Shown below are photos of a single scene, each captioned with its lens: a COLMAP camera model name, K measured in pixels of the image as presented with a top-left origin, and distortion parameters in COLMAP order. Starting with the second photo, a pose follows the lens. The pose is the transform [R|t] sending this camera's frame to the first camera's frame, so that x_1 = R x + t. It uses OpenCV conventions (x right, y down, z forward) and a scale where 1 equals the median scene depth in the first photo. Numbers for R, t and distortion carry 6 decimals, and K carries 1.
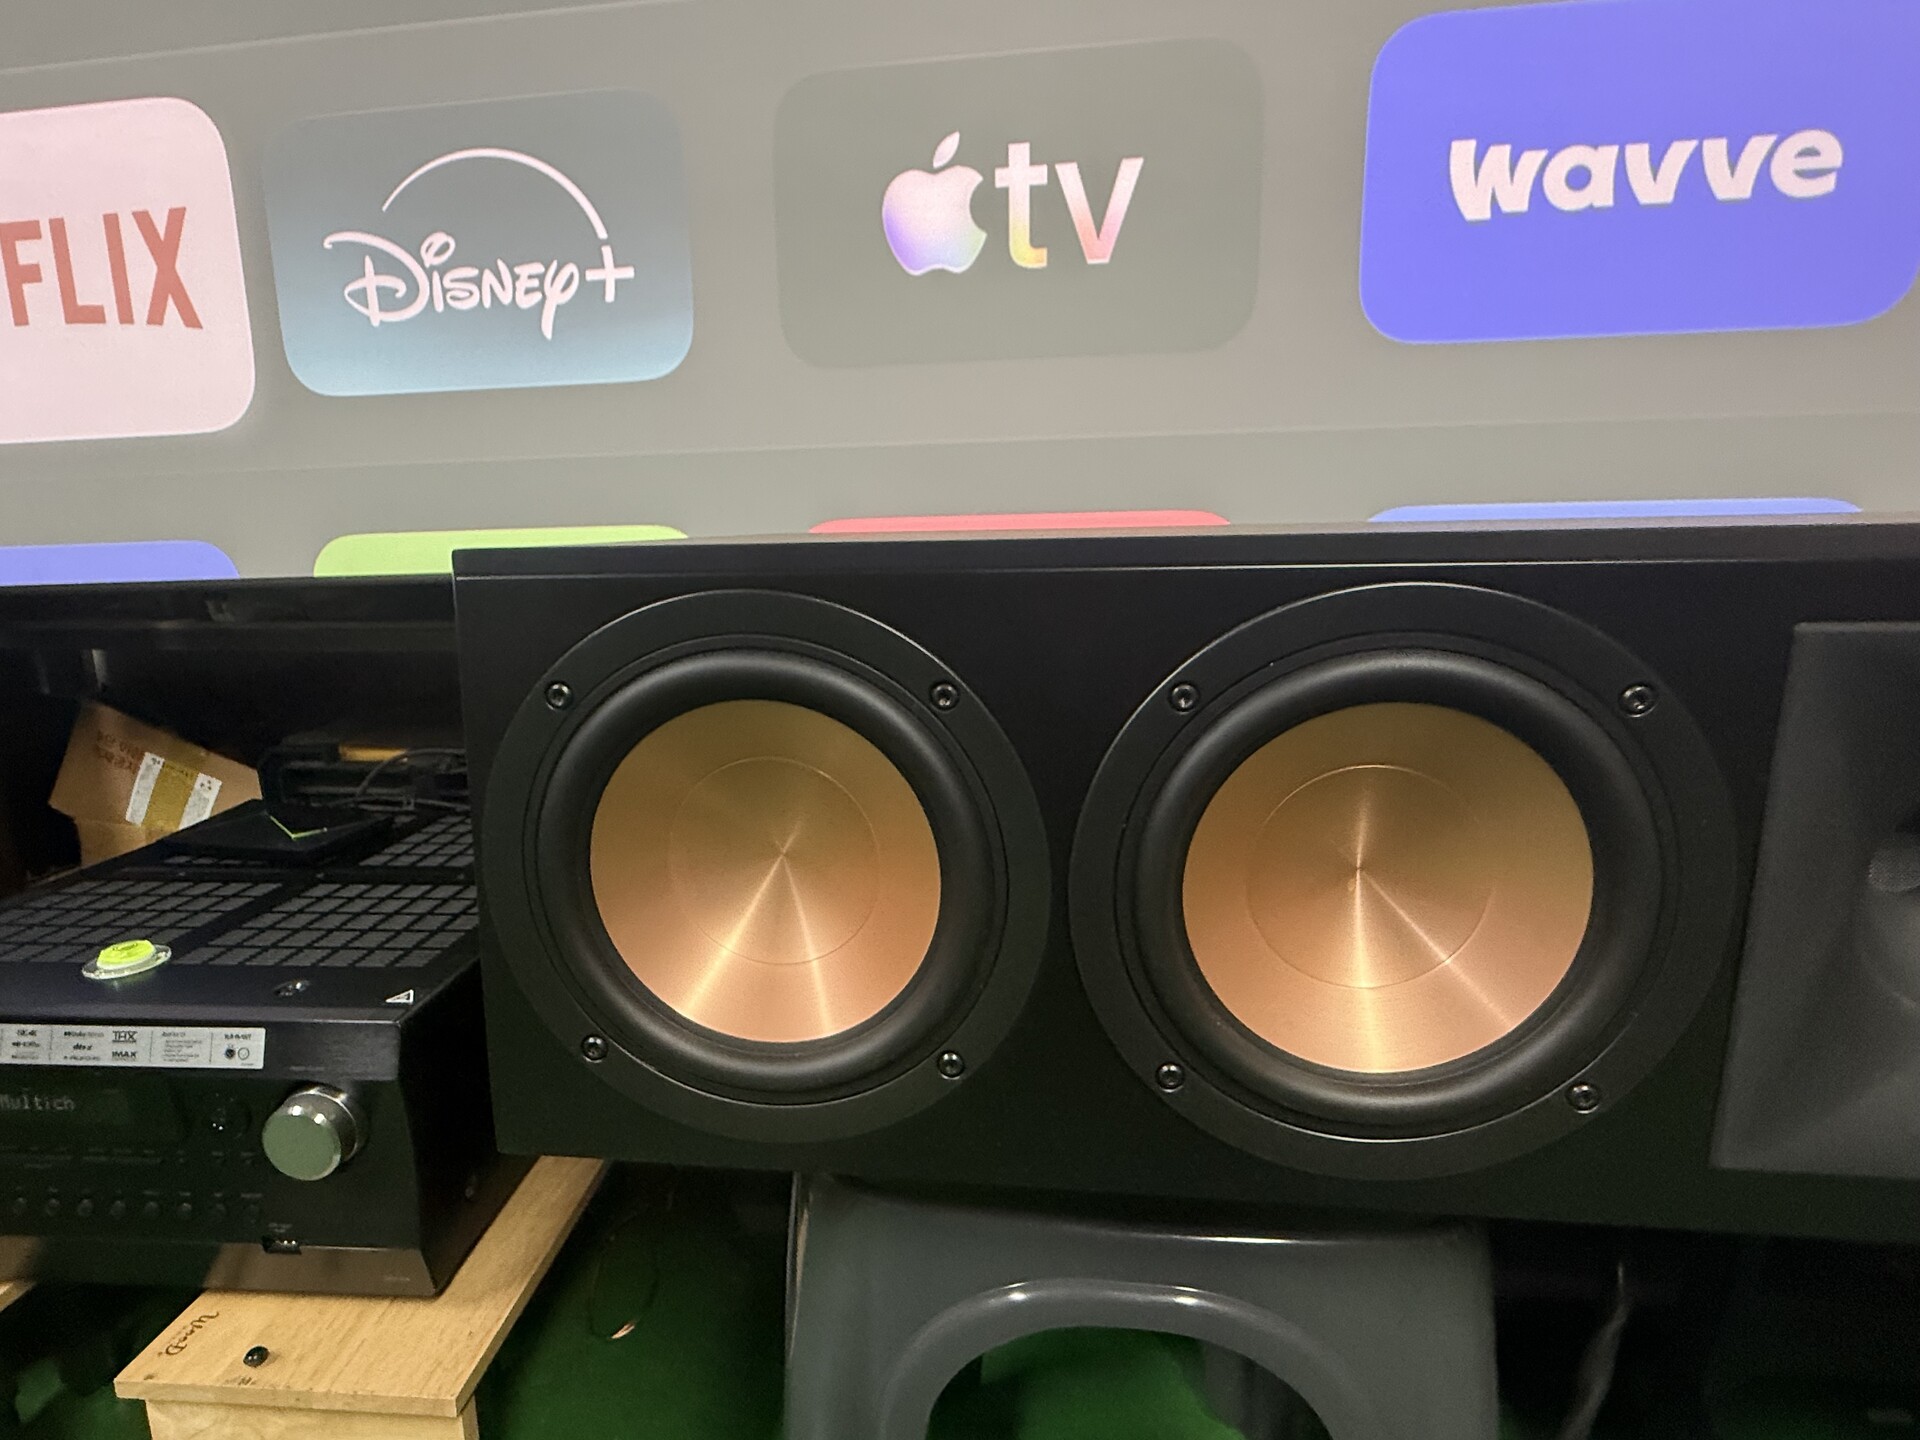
lens RADIAL K [[971.7, 0, 931.9], [0, 971.7, 718.1], [0, 0, 1]] dist [0.002174, -0.002294]
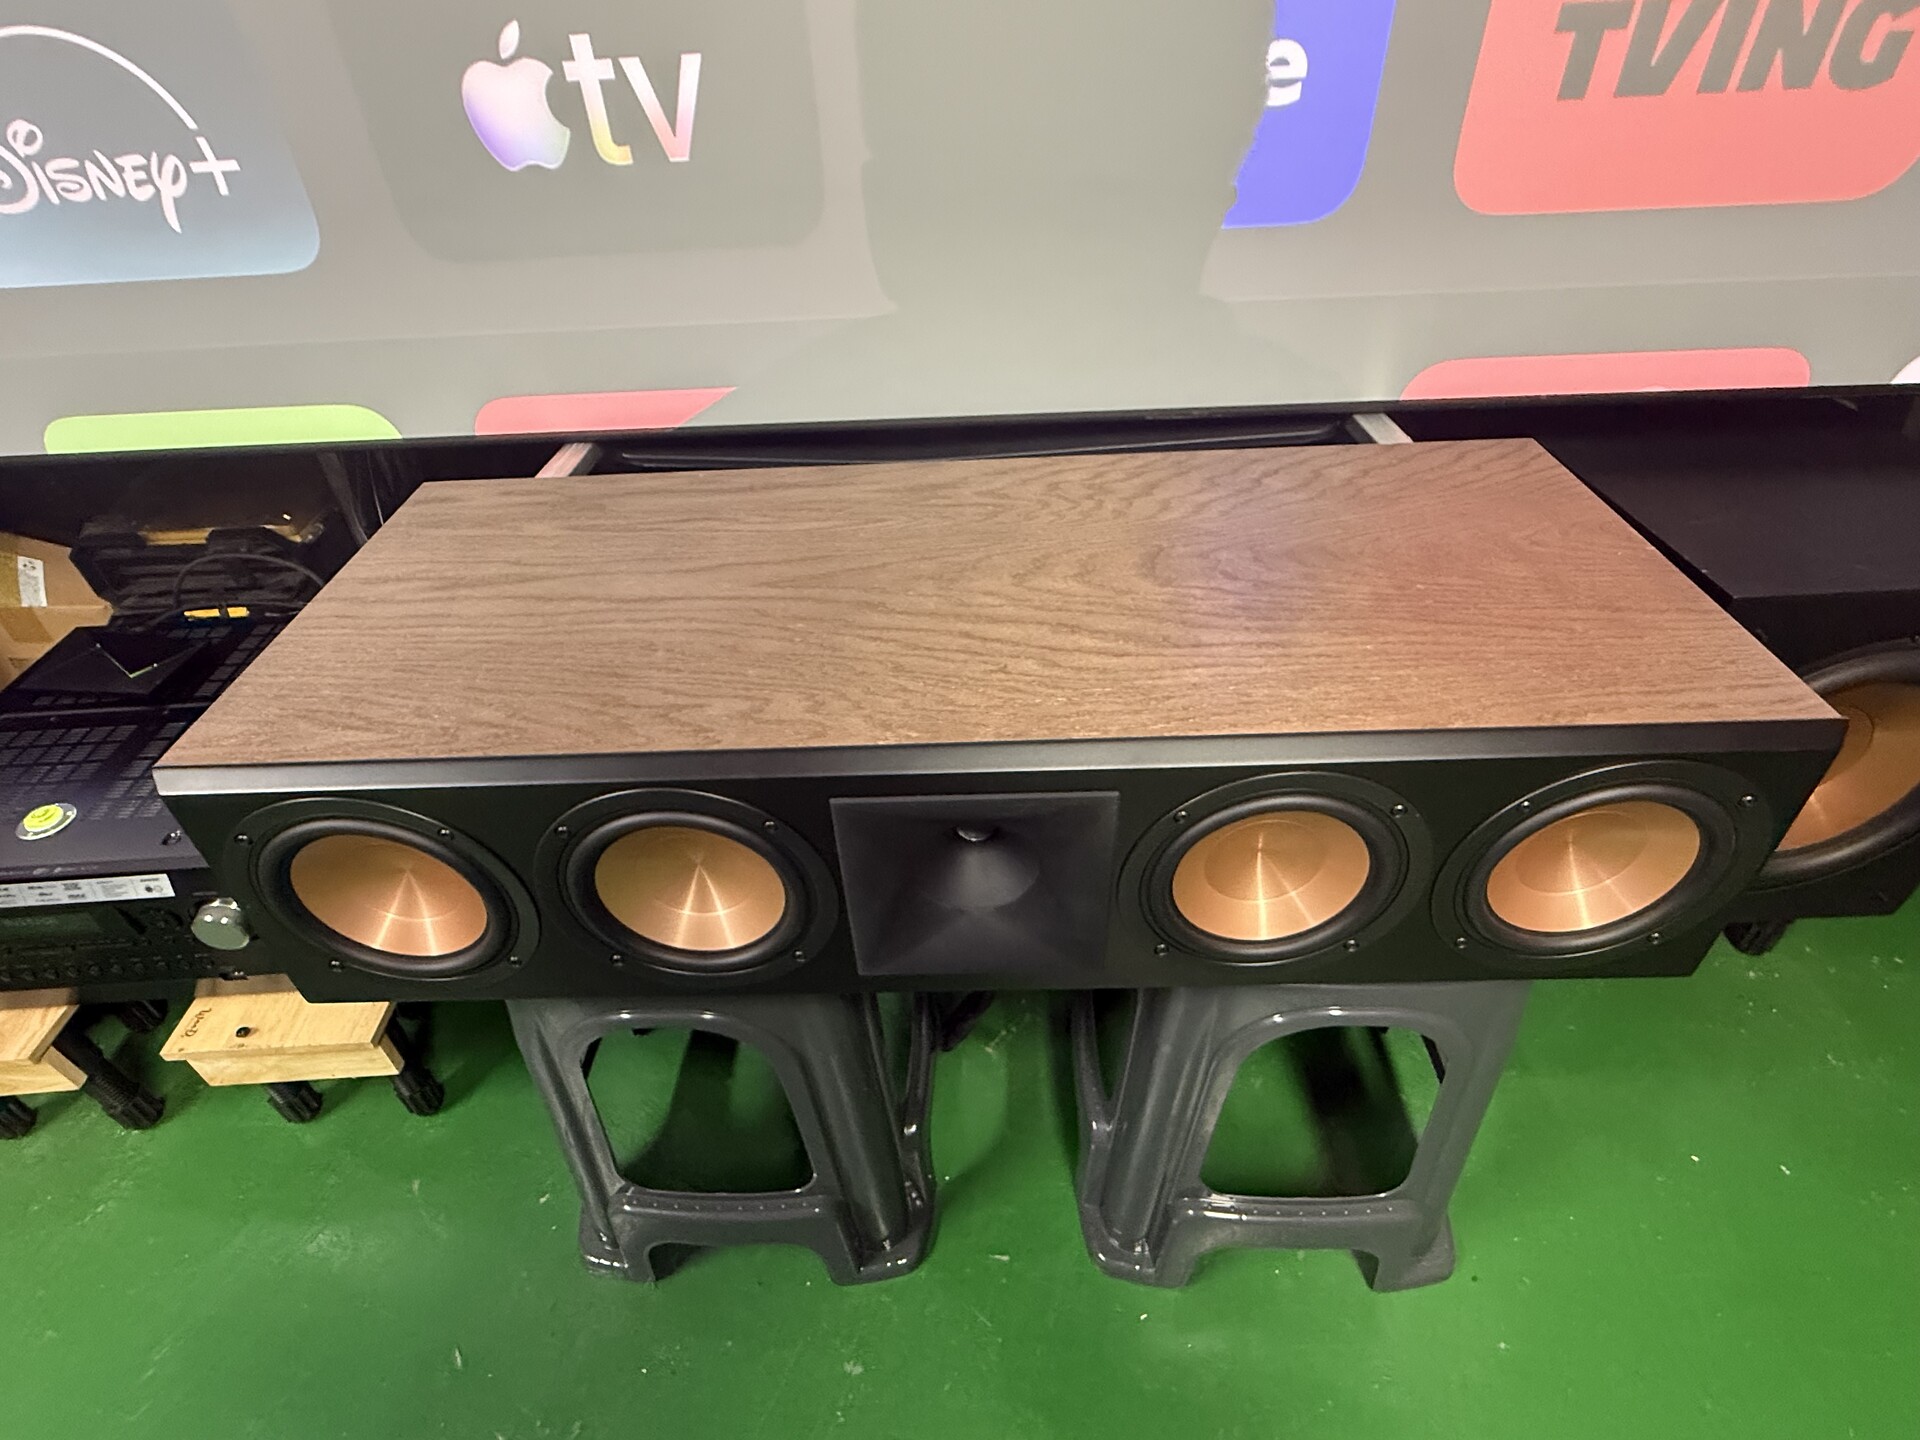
lens RADIAL K [[978.3, 0, 953.3], [0, 978.3, 716.4], [0, 0, 1]] dist [-0.002557, 0.000575]
pose [[0.993501, -0.091017, 0.068356, 0.343952], [0.049130, 0.884591, 0.463772, -0.411232], [-0.102678, -0.457400, 0.883314, -0.275560]]
